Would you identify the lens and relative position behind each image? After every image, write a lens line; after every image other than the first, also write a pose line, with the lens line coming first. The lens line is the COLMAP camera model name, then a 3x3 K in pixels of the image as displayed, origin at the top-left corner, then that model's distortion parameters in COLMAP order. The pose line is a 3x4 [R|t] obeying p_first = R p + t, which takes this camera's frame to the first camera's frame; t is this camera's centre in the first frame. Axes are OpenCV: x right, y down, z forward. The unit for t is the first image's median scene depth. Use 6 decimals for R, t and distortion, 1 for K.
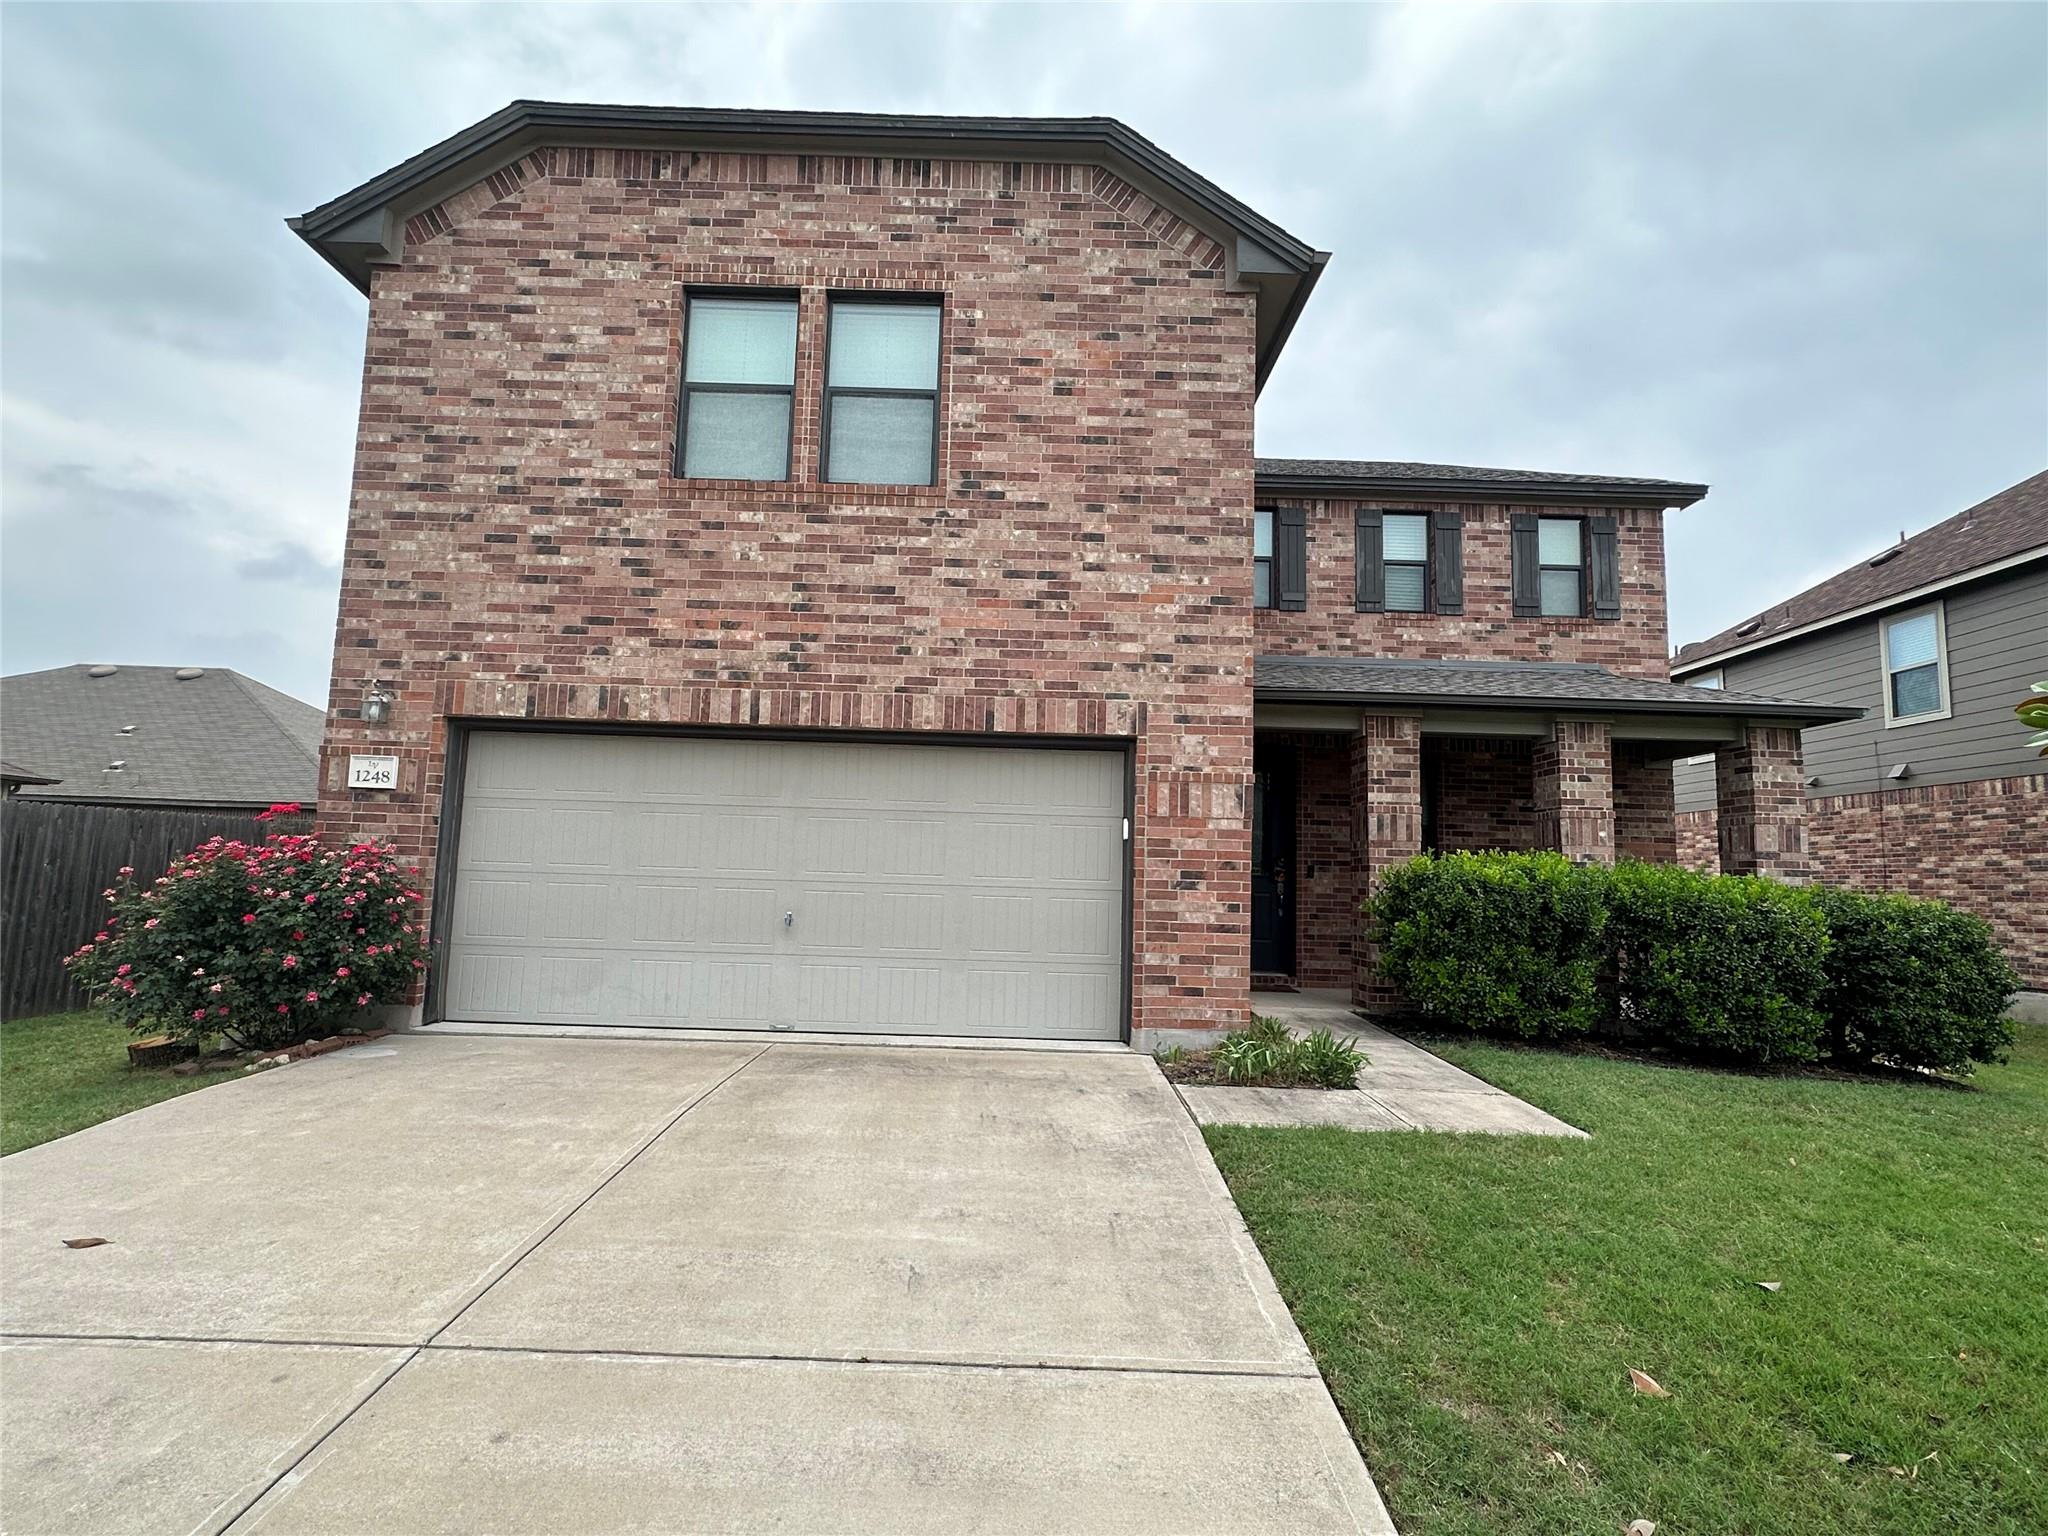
lens RADIAL K [[990.5, 0, 1026.9], [0, 990.5, 774.1], [0, 0, 1]] dist [-0.004101, 0.001447]
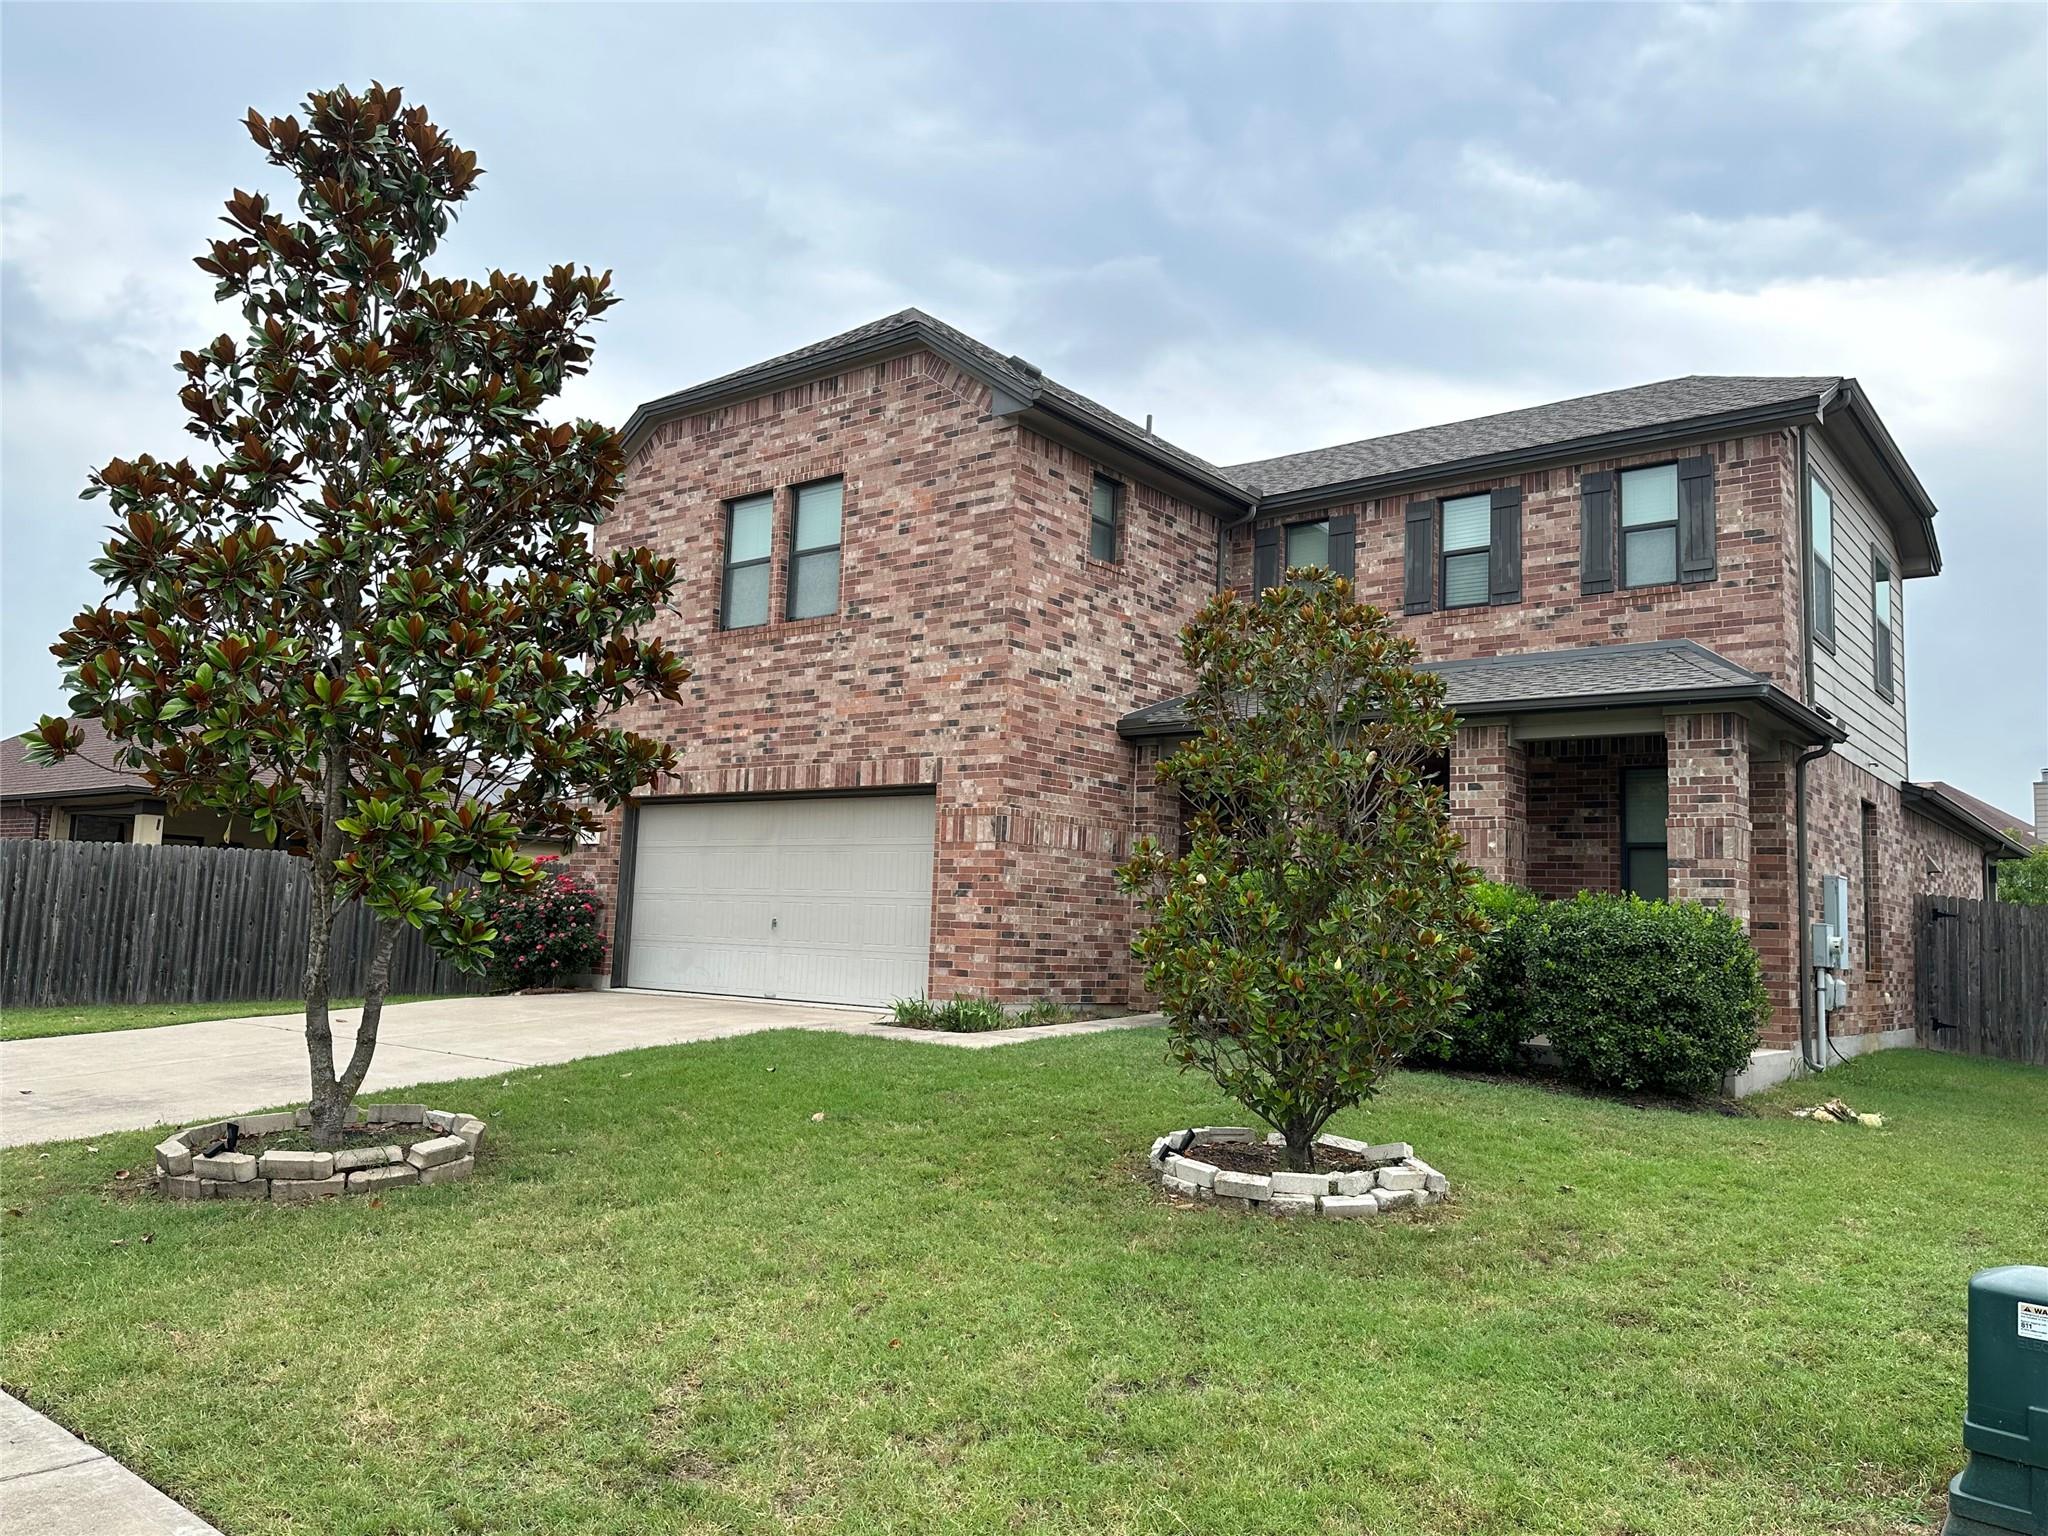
lens RADIAL K [[1452.4, 0, 1031.7], [0, 1452.4, 765.2], [0, 0, 1]] dist [0.098083, -0.000913]
pose [[0.783915, -0.070684, -0.616831, 1.387060], [0.051070, 0.997473, -0.049399, 0.040079], [0.618764, 0.007223, 0.785544, -0.455904]]
